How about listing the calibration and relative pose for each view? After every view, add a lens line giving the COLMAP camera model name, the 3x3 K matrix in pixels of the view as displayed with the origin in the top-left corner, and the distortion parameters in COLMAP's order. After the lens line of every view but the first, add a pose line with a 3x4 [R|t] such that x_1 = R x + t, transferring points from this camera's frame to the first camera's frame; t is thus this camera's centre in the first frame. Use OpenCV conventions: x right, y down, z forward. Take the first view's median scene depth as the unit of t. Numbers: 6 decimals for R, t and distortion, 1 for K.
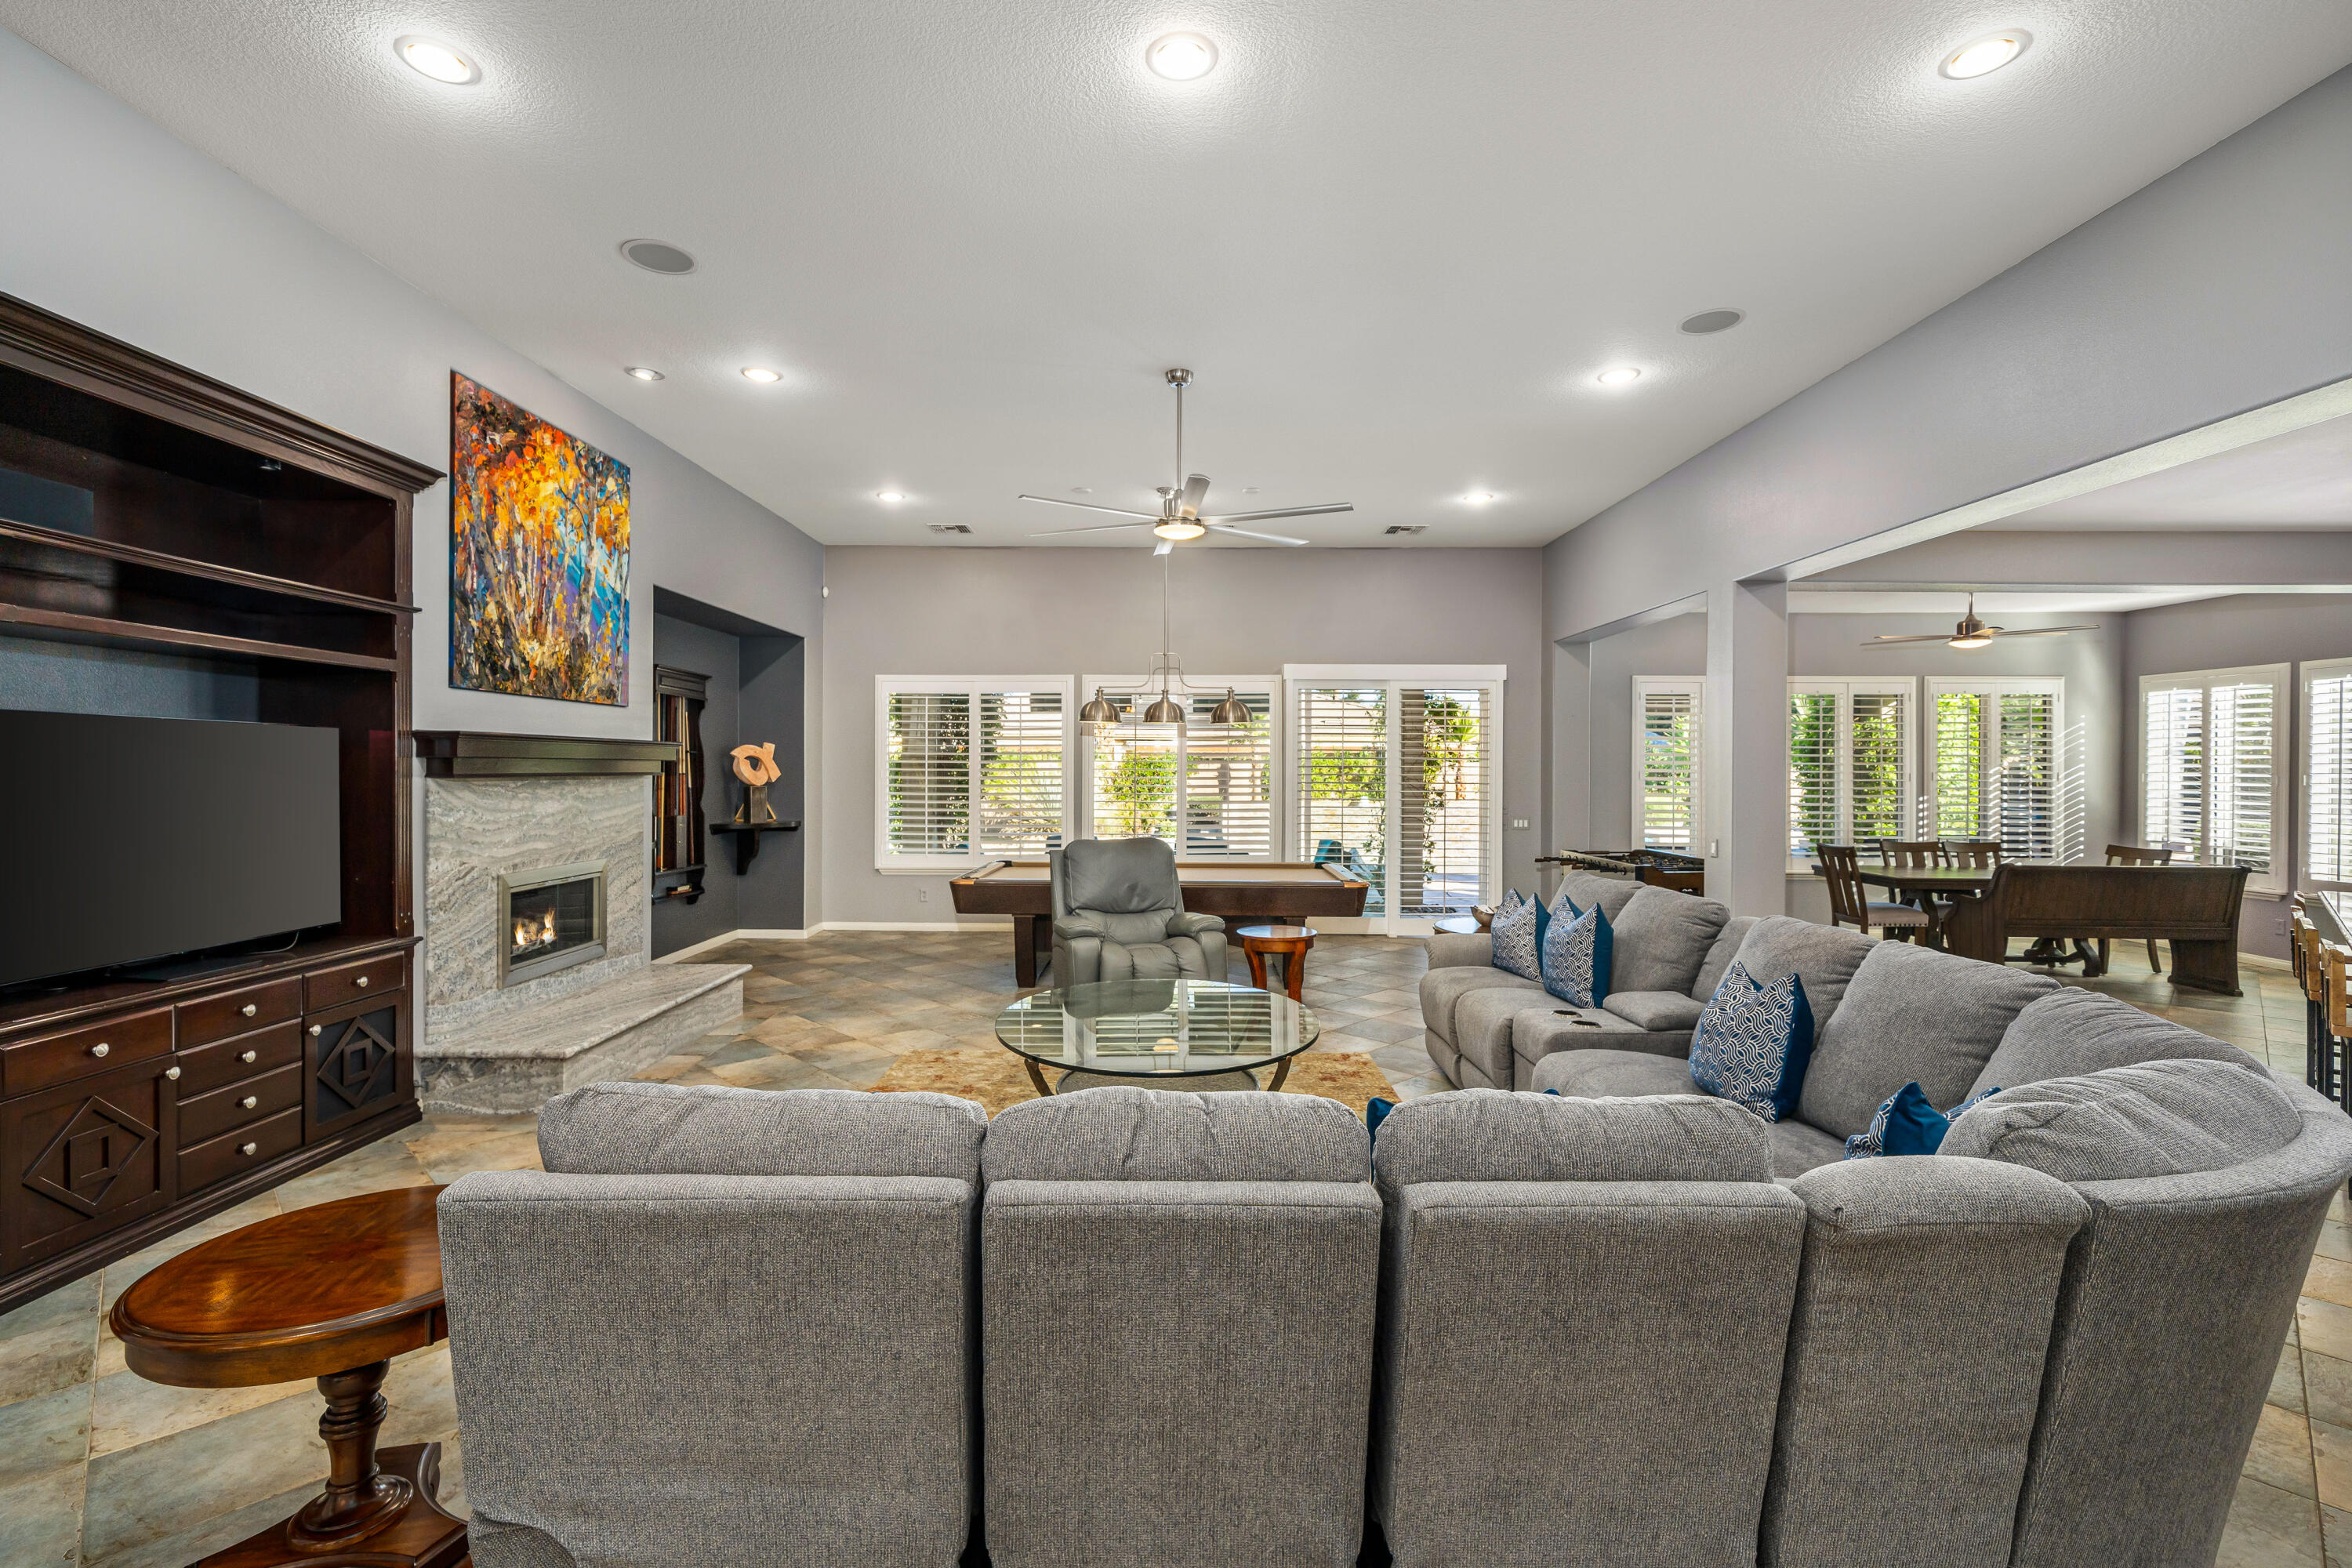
lens RADIAL K [[1037.0, 0, 1159.4], [0, 1037.0, 773.0], [0, 0, 1]] dist [0.000454, -0.000194]
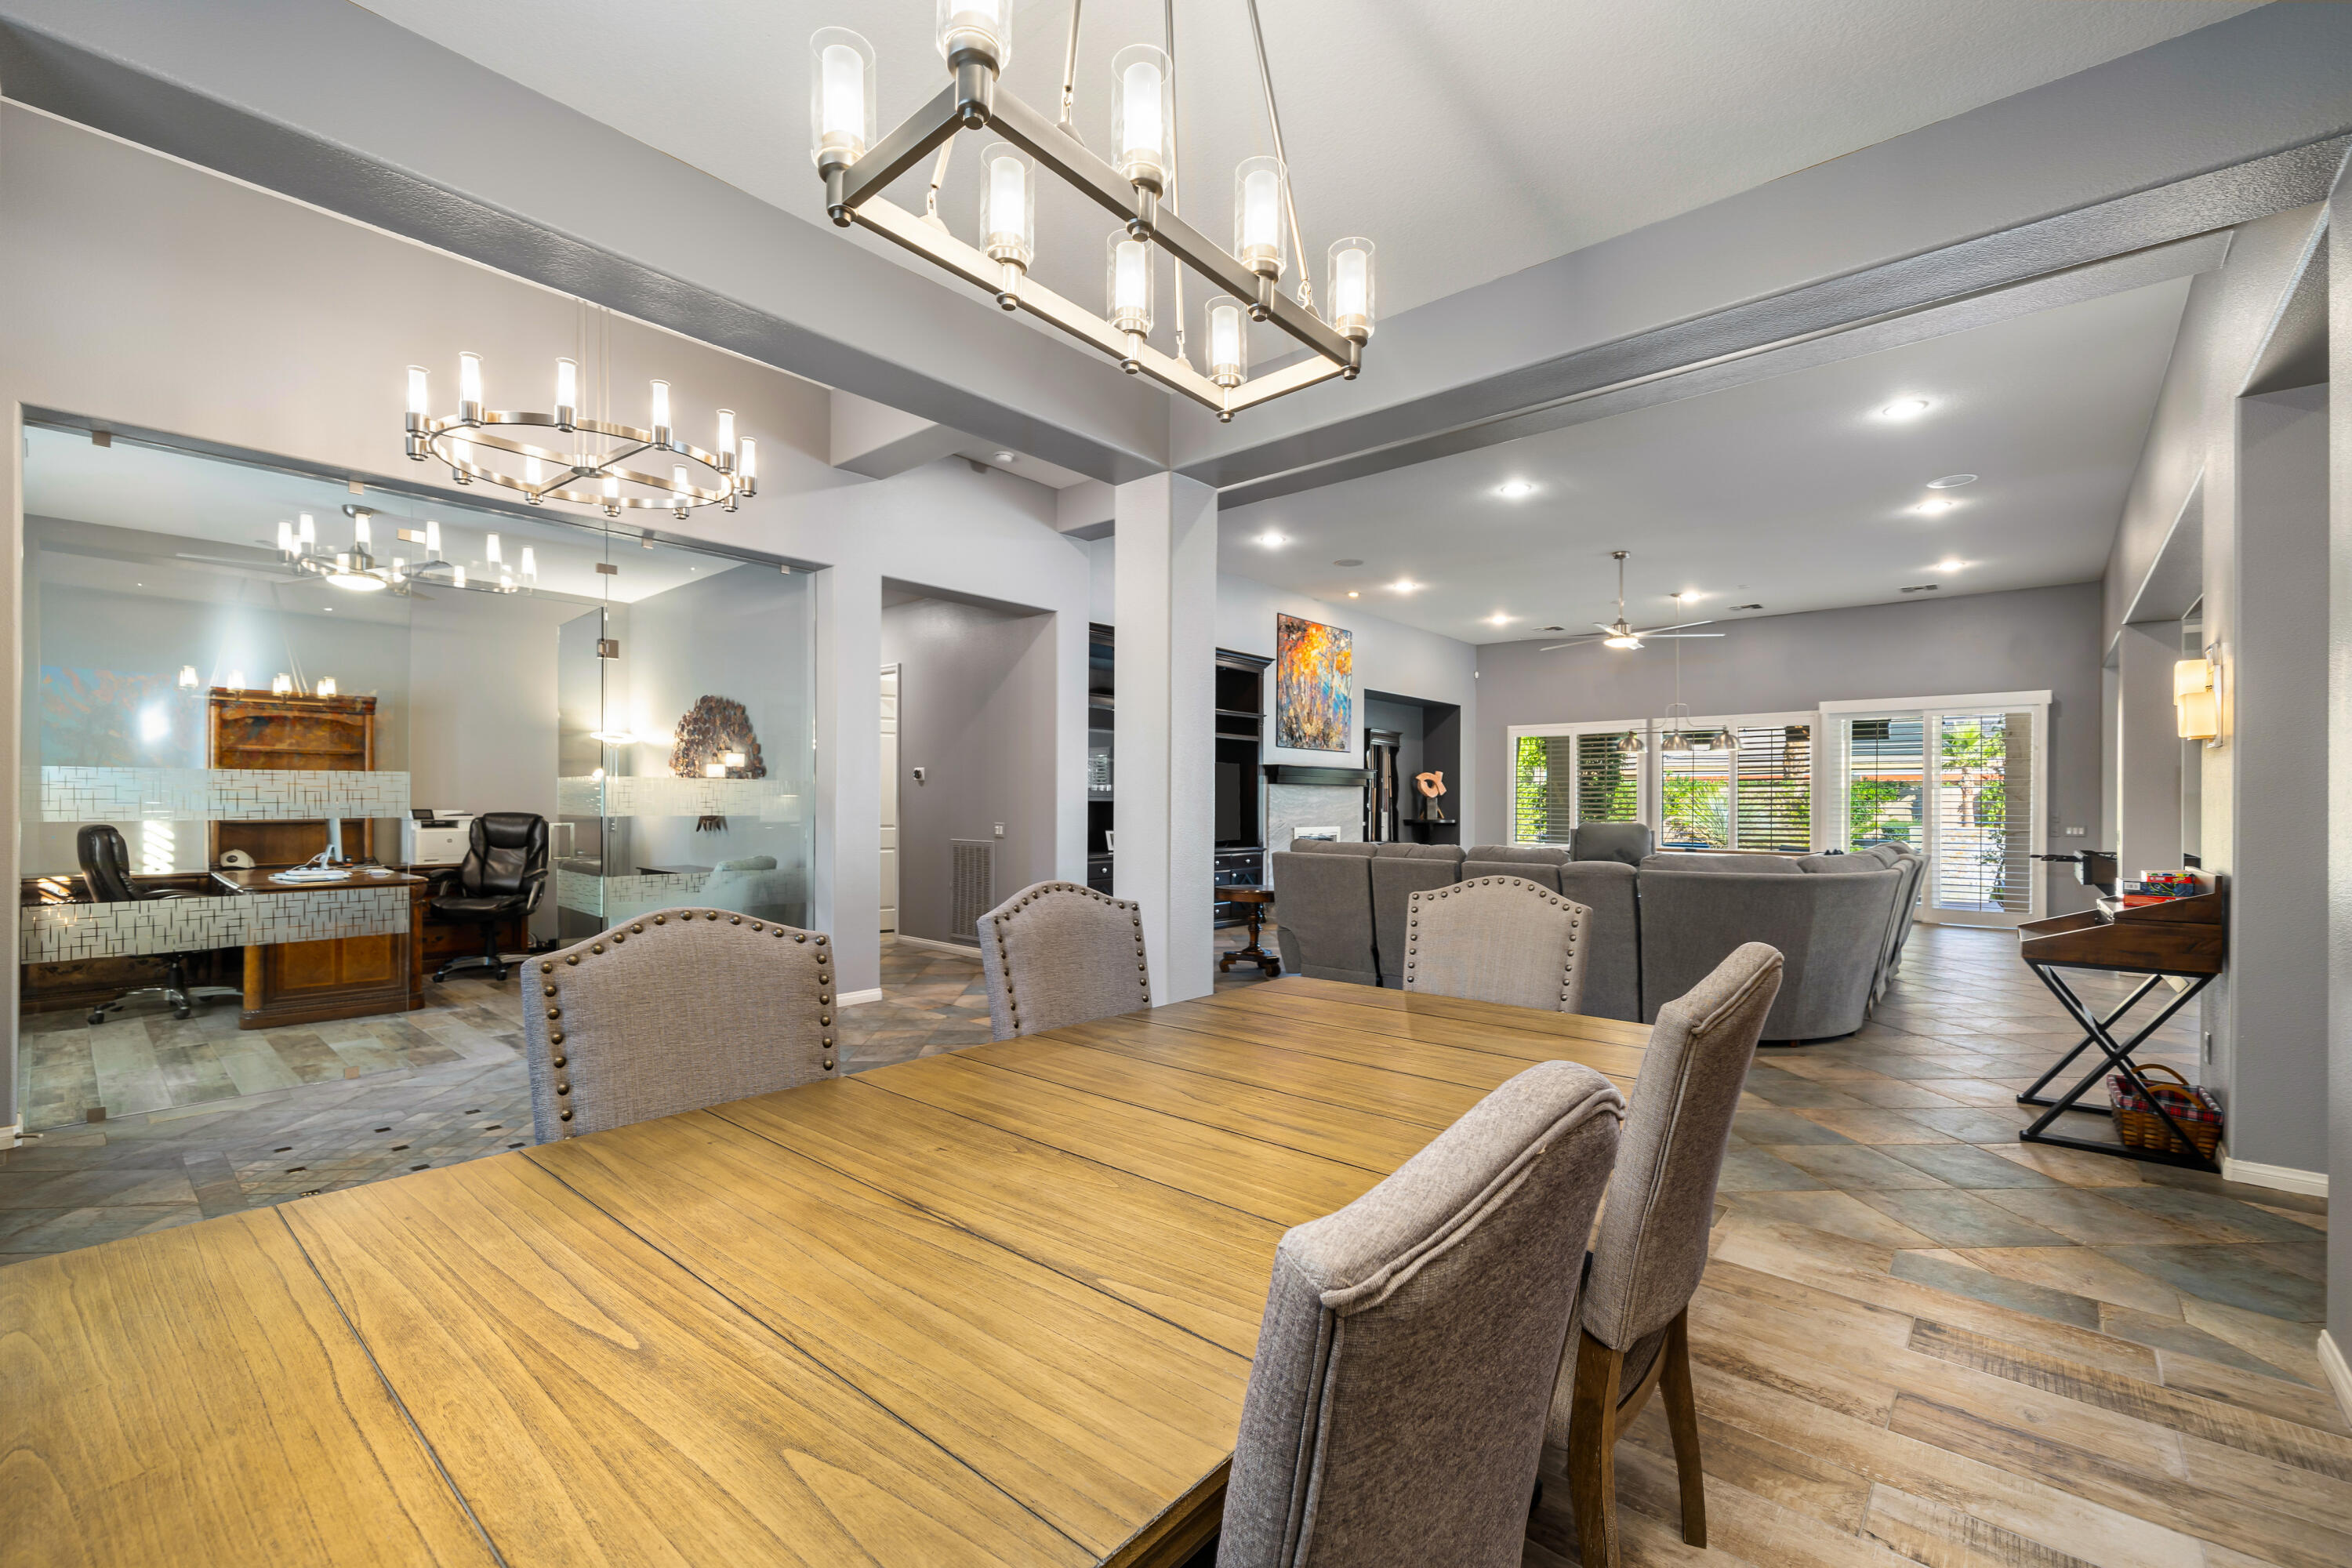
lens RADIAL K [[996.1, 0, 1176.2], [0, 996.1, 806.8], [0, 0, 1]] dist [0.000936, 0.000123]
pose [[0.763730, 0.004553, -0.645519, 0.517497], [-0.006429, 0.999979, -0.000553, 0.049230], [0.645503, 0.004572, 0.763744, -0.749086]]
